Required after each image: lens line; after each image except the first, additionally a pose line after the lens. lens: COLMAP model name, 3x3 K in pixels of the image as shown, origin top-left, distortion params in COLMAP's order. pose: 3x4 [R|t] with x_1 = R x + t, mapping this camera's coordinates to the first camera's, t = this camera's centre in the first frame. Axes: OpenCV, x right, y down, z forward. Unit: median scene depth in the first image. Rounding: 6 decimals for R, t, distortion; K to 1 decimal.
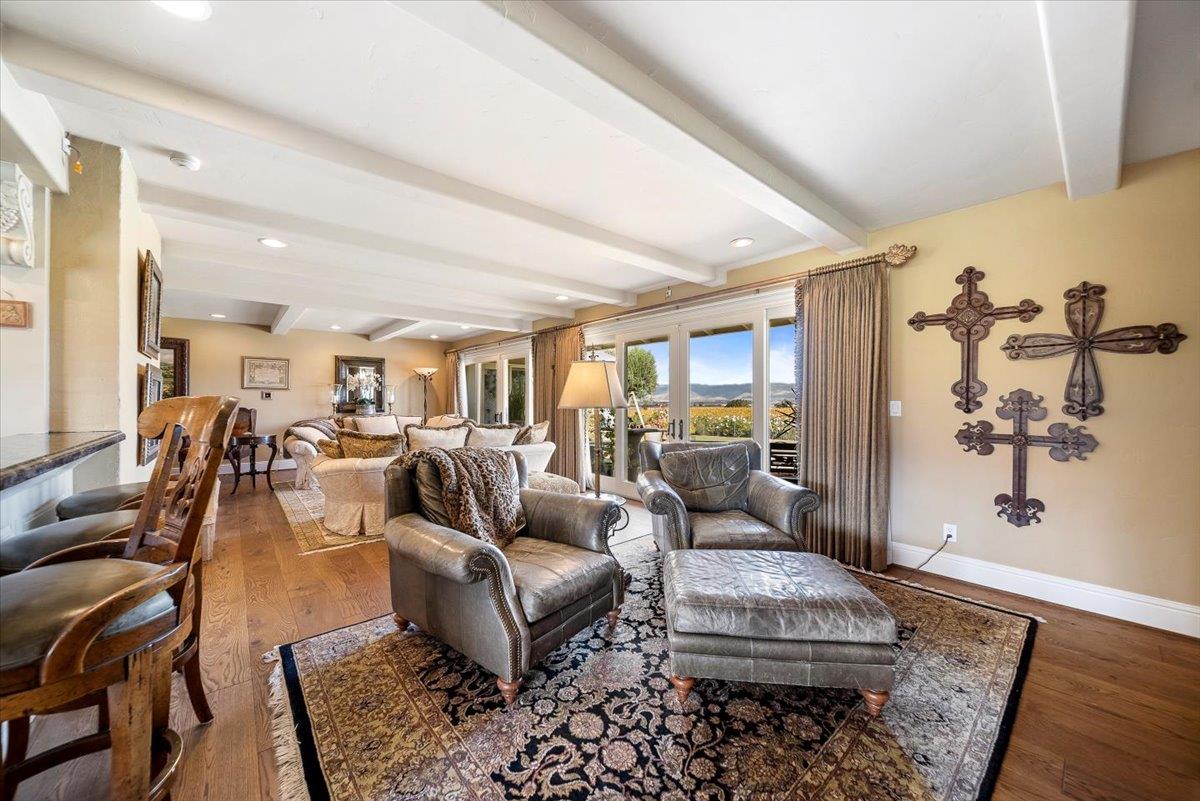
lens RADIAL K [[426.1, 0, 601.3], [0, 426.1, 402.4], [0, 0, 1]] dist [-0.003388, -0.000287]
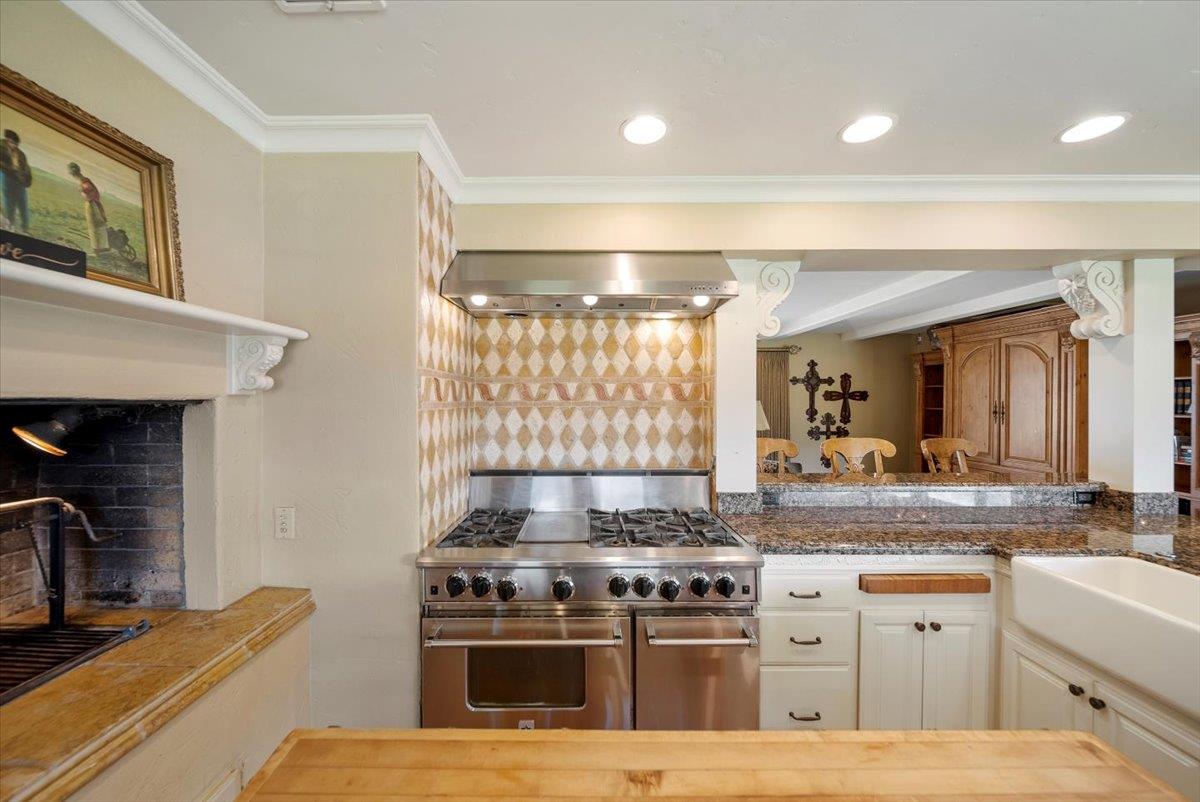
lens RADIAL K [[437.9, 0, 588.5], [0, 437.9, 401.0], [0, 0, 1]] dist [-0.000949, -0.000153]
pose [[0.660097, -0.003733, 0.751171, -1.704334], [0.007010, 0.999975, -0.001191, -0.097268], [-0.751147, 0.006052, 0.660107, 0.336076]]
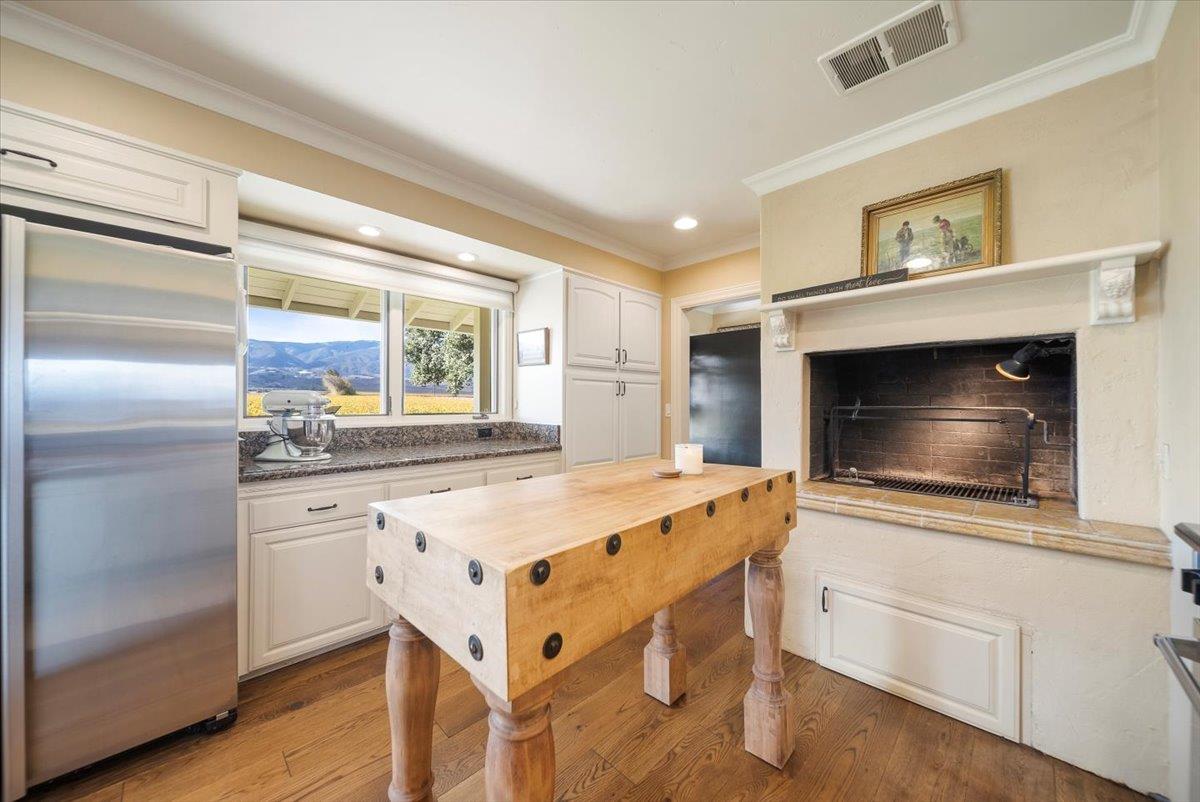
lens RADIAL K [[426.1, 0, 601.3], [0, 426.1, 402.9], [0, 0, 1]] dist [-0.003388, -0.000287]
pose [[0.078005, -0.000575, -0.996953, -1.123711], [-0.008429, 0.999964, -0.001236, -0.007230], [0.996917, 0.008500, 0.077997, 0.329166]]
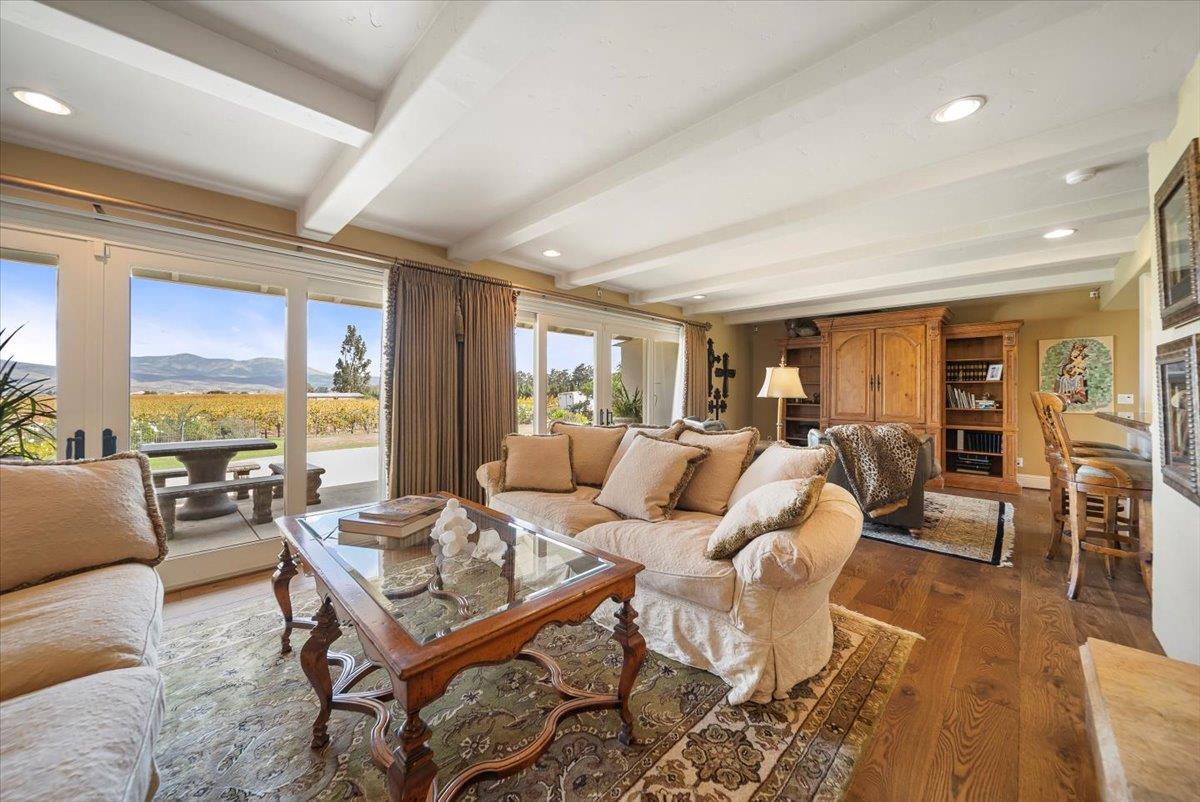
lens RADIAL K [[427.8, 0, 598.8], [0, 427.8, 392.7], [0, 0, 1]] dist [-0.001856, -0.000217]
pose [[-0.074667, -0.003442, 0.997203, -1.548249], [0.004713, 0.999982, 0.003805, -0.013494], [-0.997197, 0.004984, -0.074650, 1.805799]]
